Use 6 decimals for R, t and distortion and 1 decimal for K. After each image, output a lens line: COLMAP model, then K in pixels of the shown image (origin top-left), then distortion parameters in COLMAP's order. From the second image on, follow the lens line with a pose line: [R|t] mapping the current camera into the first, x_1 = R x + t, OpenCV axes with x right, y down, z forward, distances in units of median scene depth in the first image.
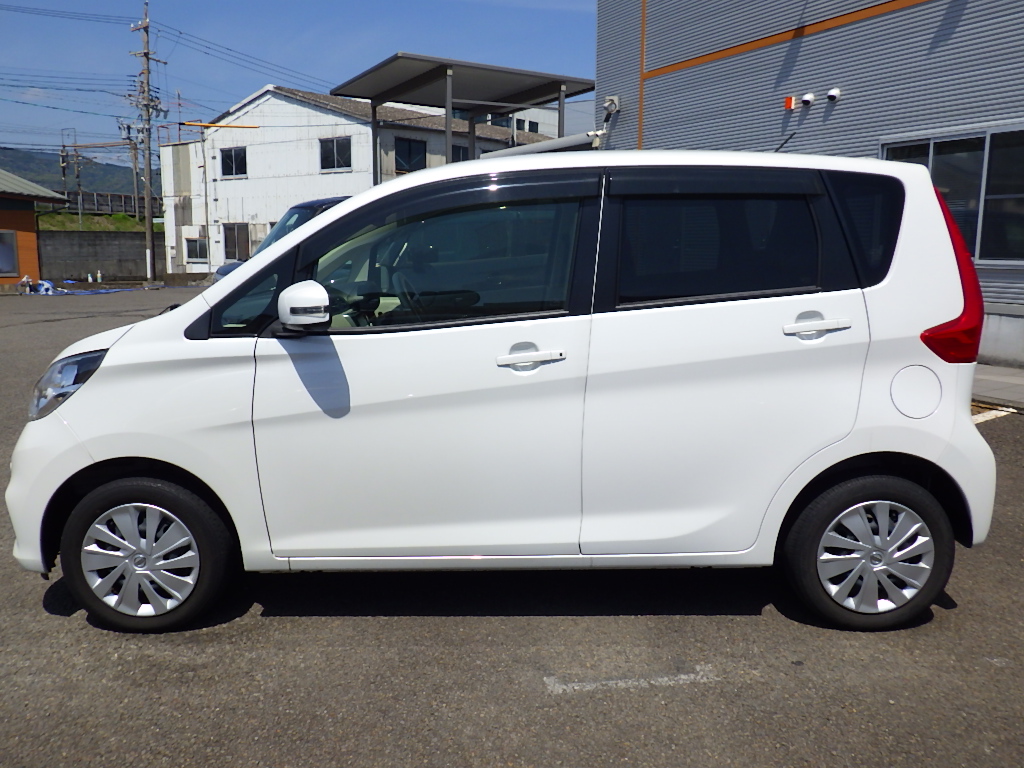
lens RADIAL K [[832.9, 0, 512.0], [0, 832.9, 384.0], [0, 0, 1]] dist [0.001033, 0.004183]
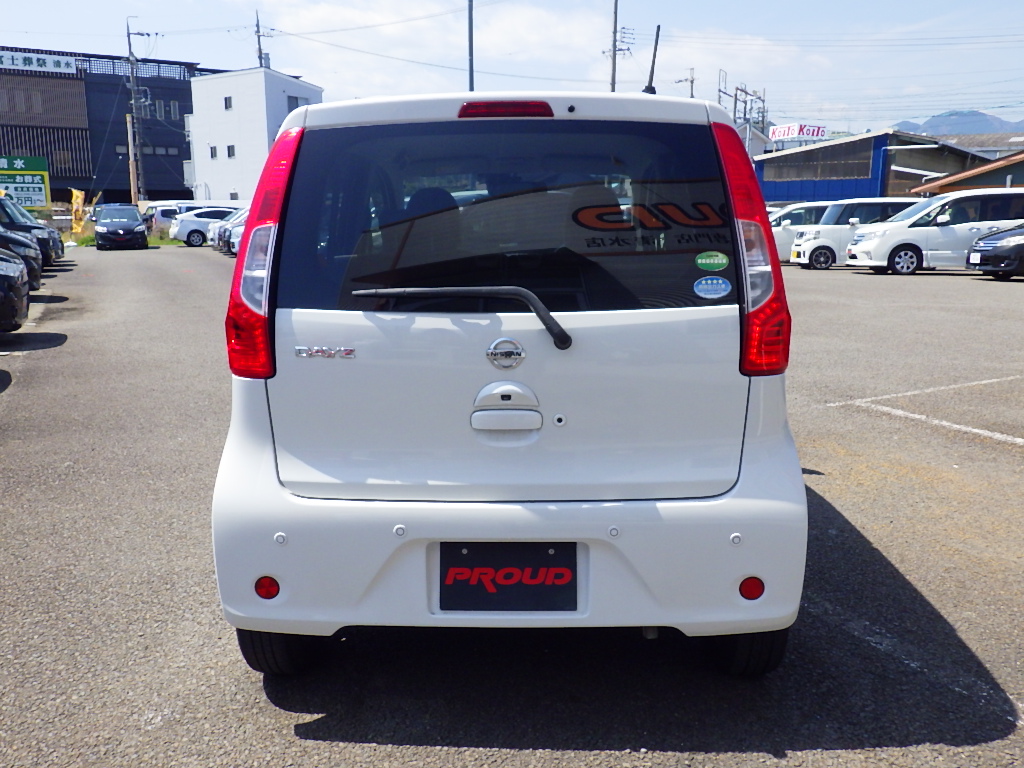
lens RADIAL K [[832.9, 0, 512.0], [0, 832.9, 384.0], [0, 0, 1]] dist [0.001033, 0.004183]
pose [[-0.016053, 0.207472, -0.978109, 1.303777], [-0.174620, 0.962620, 0.207052, -0.219916], [0.984505, 0.174122, 0.020776, 1.255173]]
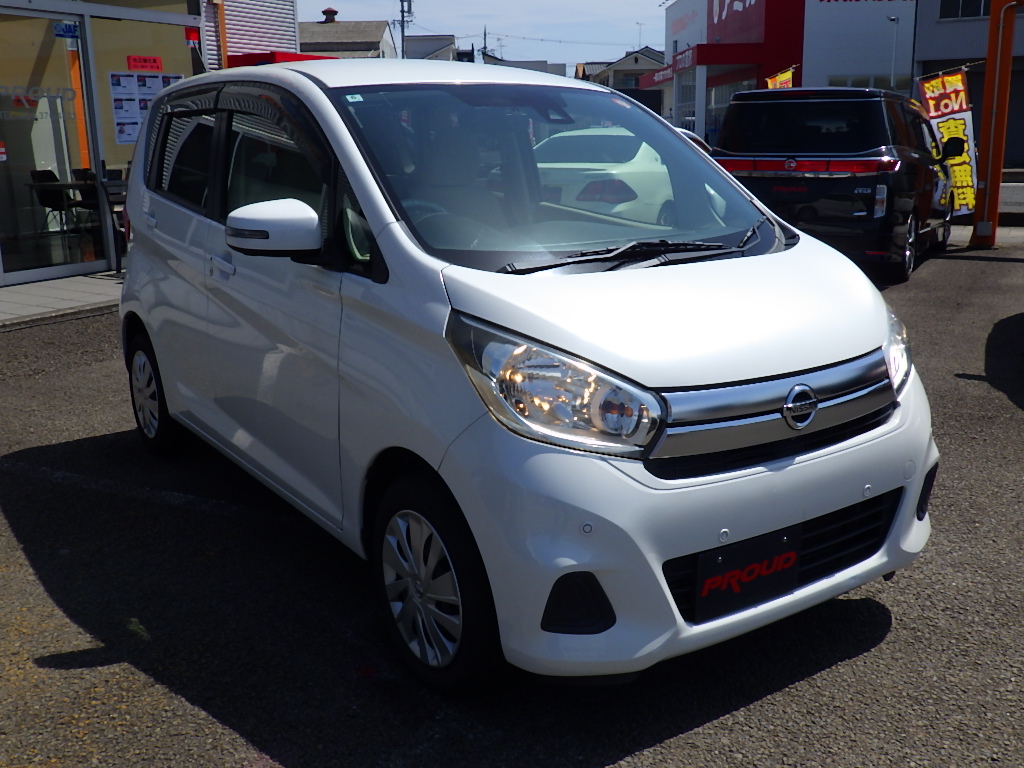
lens RADIAL K [[1022.0, 0, 512.0], [0, 1022.0, 384.0], [0, 0, 1]] dist [-0.001275, -0.006191]
pose [[-0.579288, -0.176957, 0.795683, -1.251401], [0.170230, 0.928364, 0.330398, -0.350380], [-0.797149, 0.326845, -0.507667, 1.947432]]
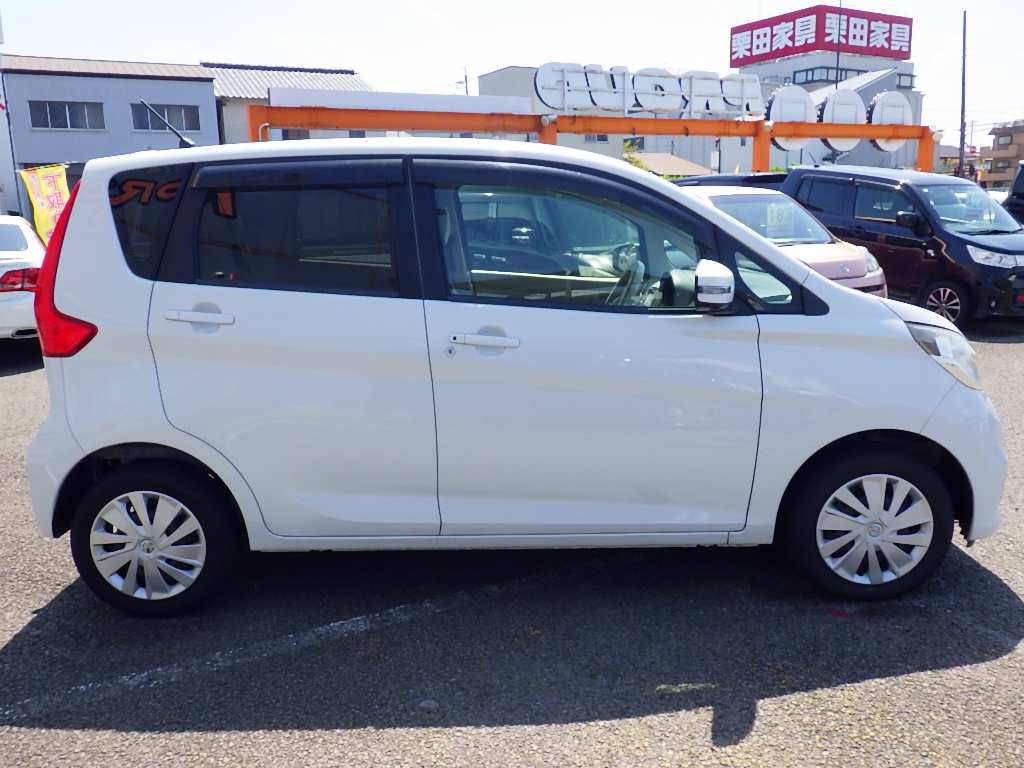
lens RADIAL K [[832.9, 0, 512.0], [0, 832.9, 384.0], [0, 0, 1]] dist [0.001033, 0.004183]
pose [[-0.999274, 0.030488, -0.022845, 0.001286], [0.019597, 0.925584, 0.378034, -0.468070], [0.032670, 0.377312, -0.925510, 2.507282]]
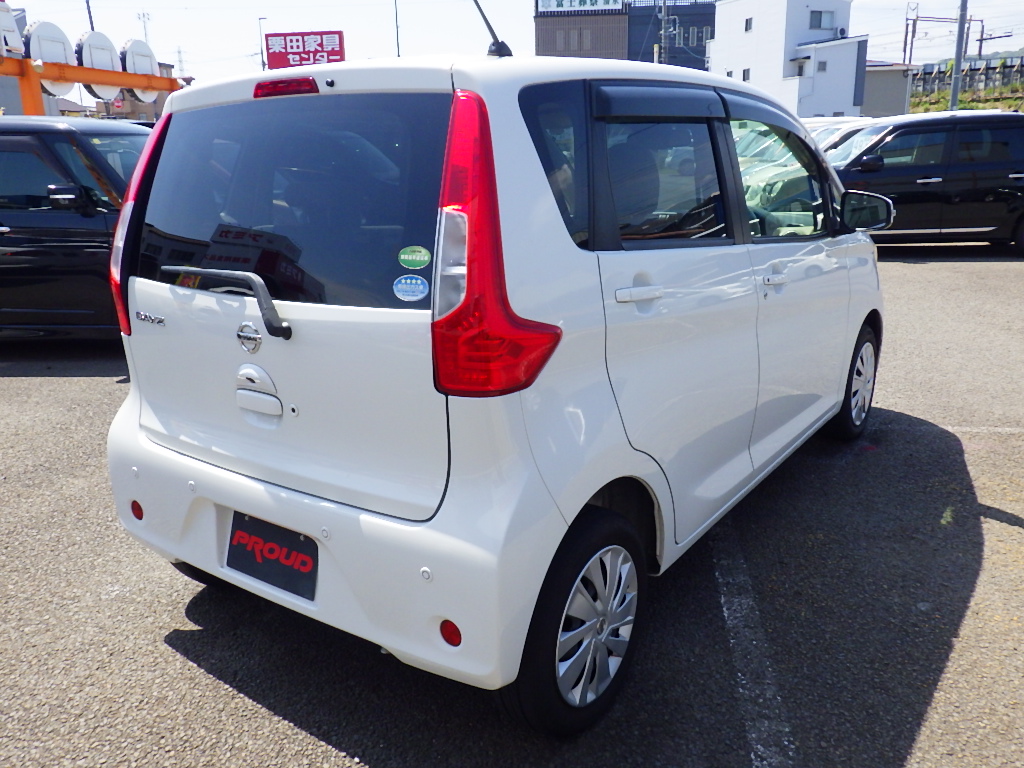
lens RADIAL K [[833.5, 0, 512.0], [0, 833.5, 384.0], [0, 0, 1]] dist [0.012450, -0.003592]
pose [[-0.568539, 0.244805, -0.785388, 1.046988], [-0.121388, 0.919283, 0.374412, -0.360047], [0.813651, 0.308204, -0.492932, 1.822494]]
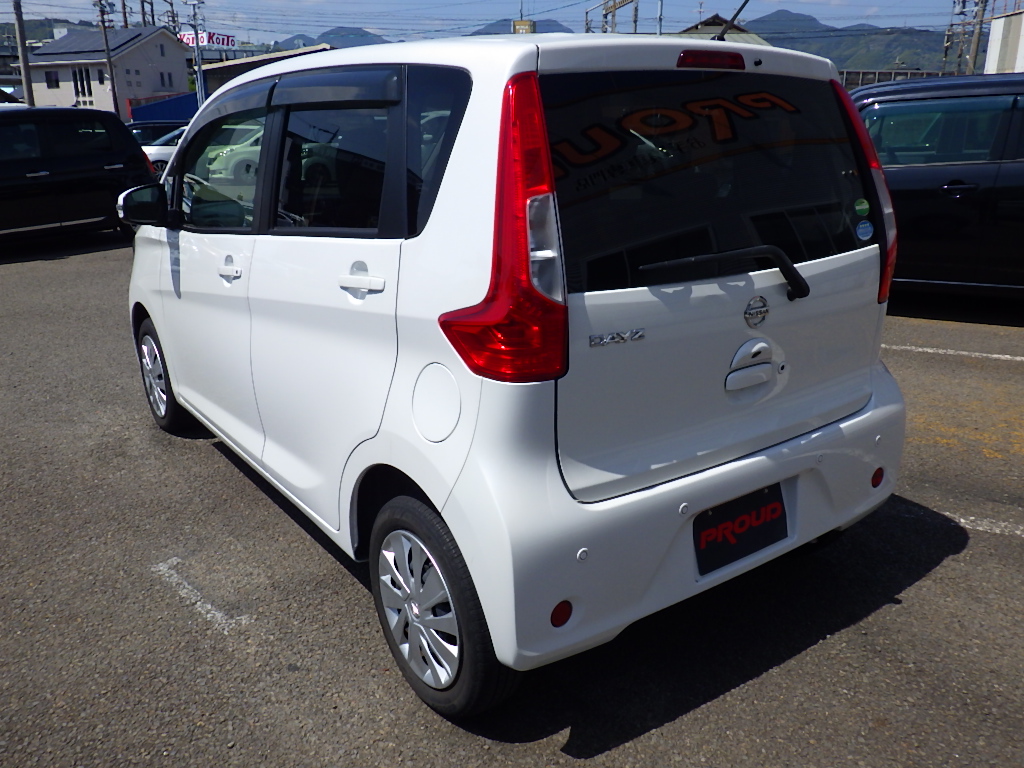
lens RADIAL K [[832.9, 0, 512.0], [0, 832.9, 384.0], [0, 0, 1]] dist [0.001033, 0.004183]
pose [[0.590027, 0.243673, -0.769734, 1.043804], [-0.141236, 0.969820, 0.198752, -0.148457], [0.794934, -0.008555, 0.606635, 0.645855]]
